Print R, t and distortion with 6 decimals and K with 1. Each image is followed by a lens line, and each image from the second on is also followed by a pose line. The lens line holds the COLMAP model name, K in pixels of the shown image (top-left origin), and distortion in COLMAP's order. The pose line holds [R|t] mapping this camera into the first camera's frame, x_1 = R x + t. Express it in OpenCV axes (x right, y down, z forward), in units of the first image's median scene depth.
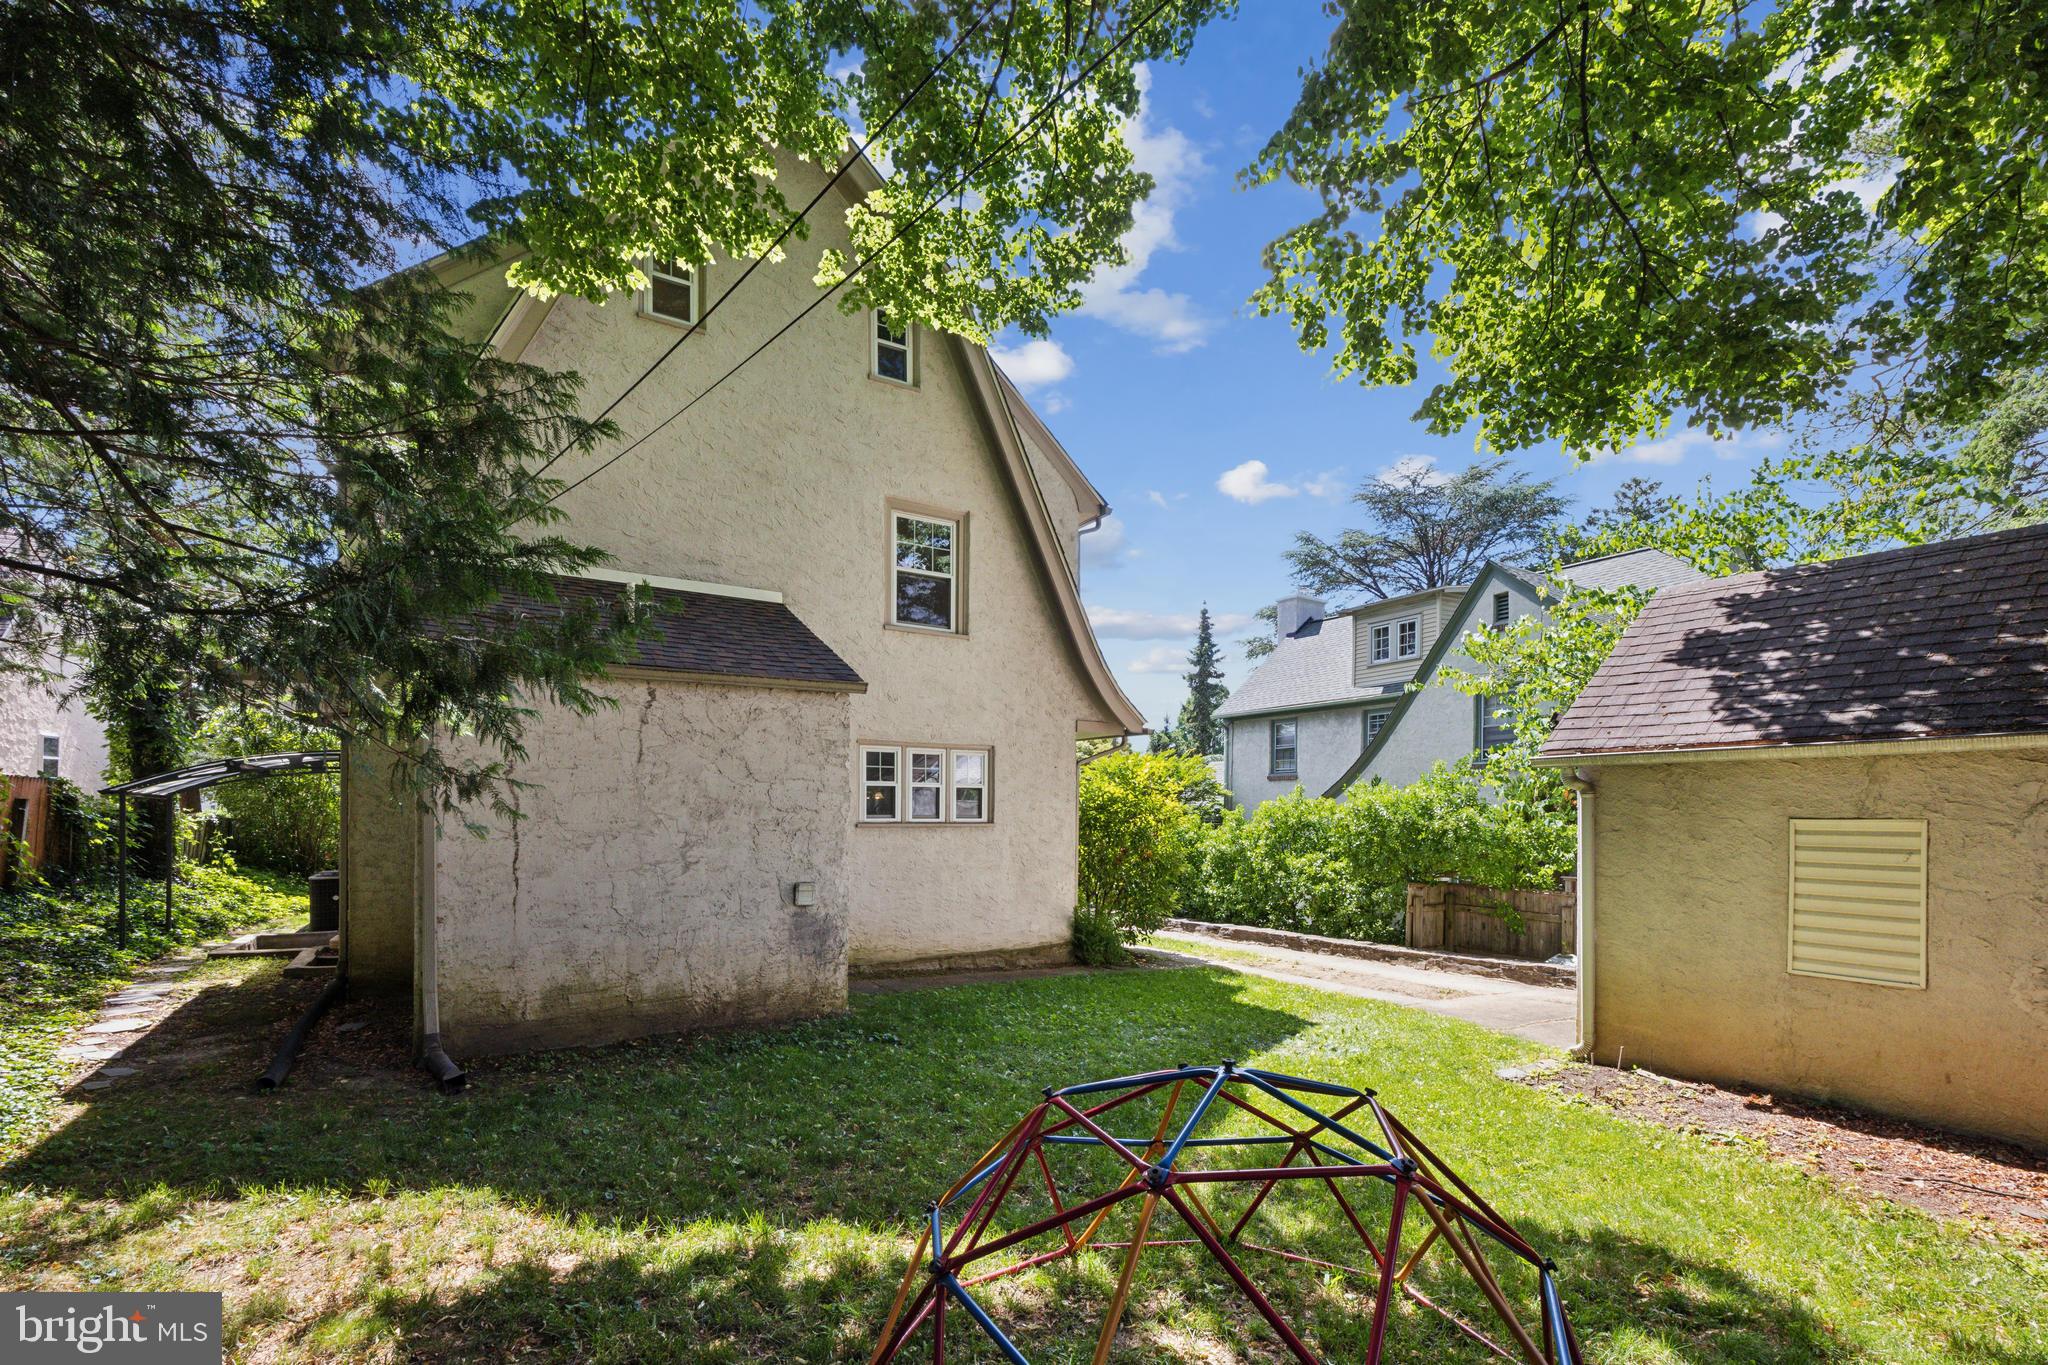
lens RADIAL K [[827.2, 0, 1014.1], [0, 827.2, 687.1], [0, 0, 1]] dist [-0.001184, -0.000118]
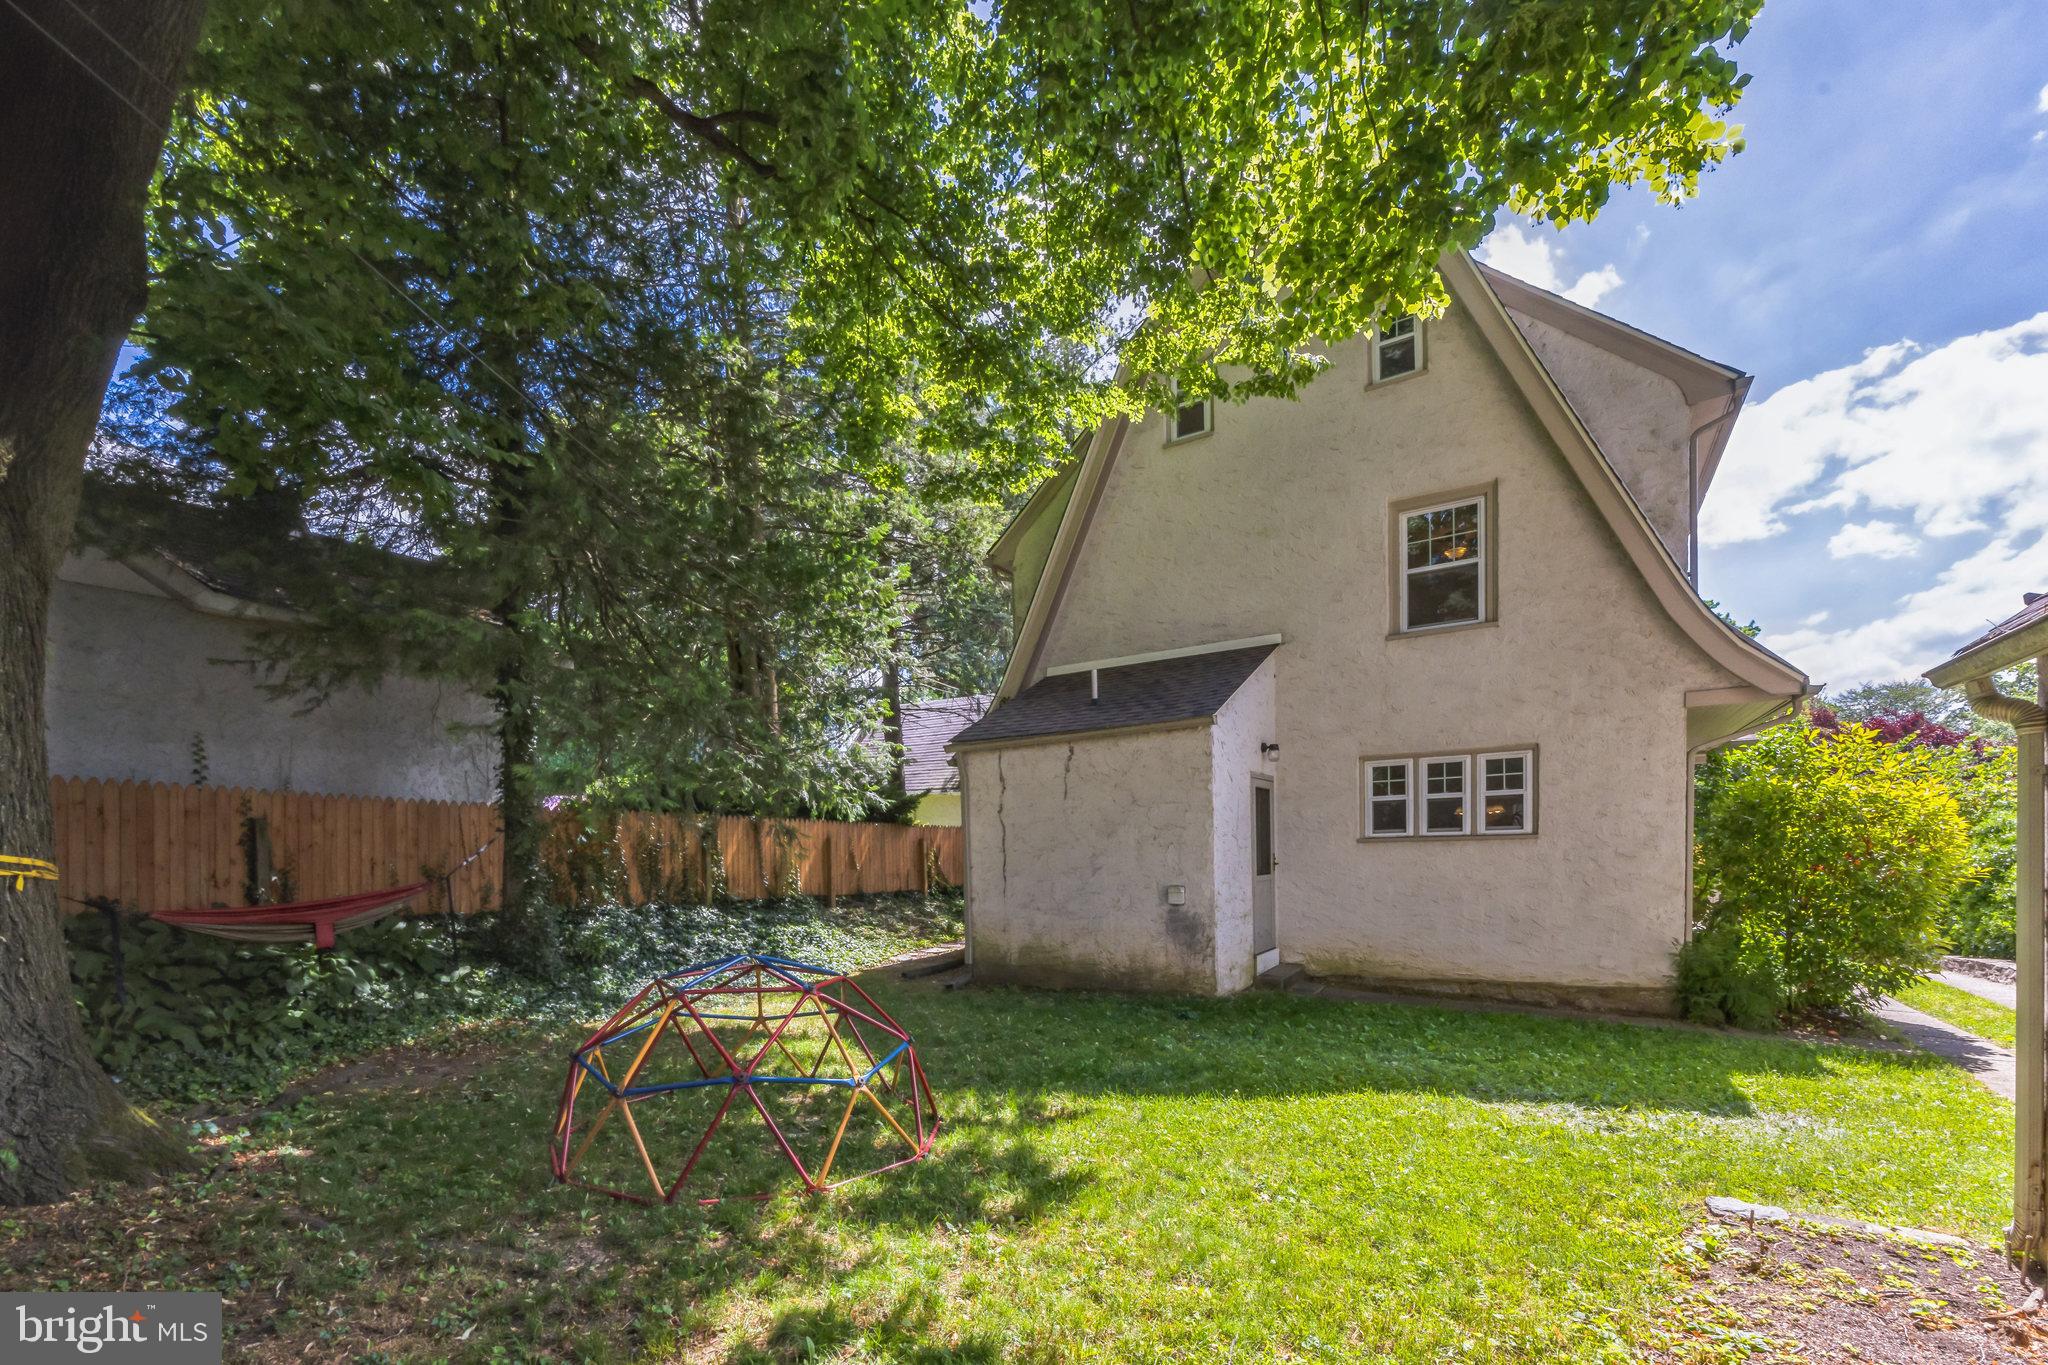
lens RADIAL K [[816.1, 0, 1013.0], [0, 816.1, 694.8], [0, 0, 1]] dist [-0.001701, -0.000089]
pose [[0.487159, -0.178883, -0.854796, 0.476597], [0.154892, 0.980977, -0.117014, 0.040716], [0.859467, -0.075397, 0.505600, 0.130162]]
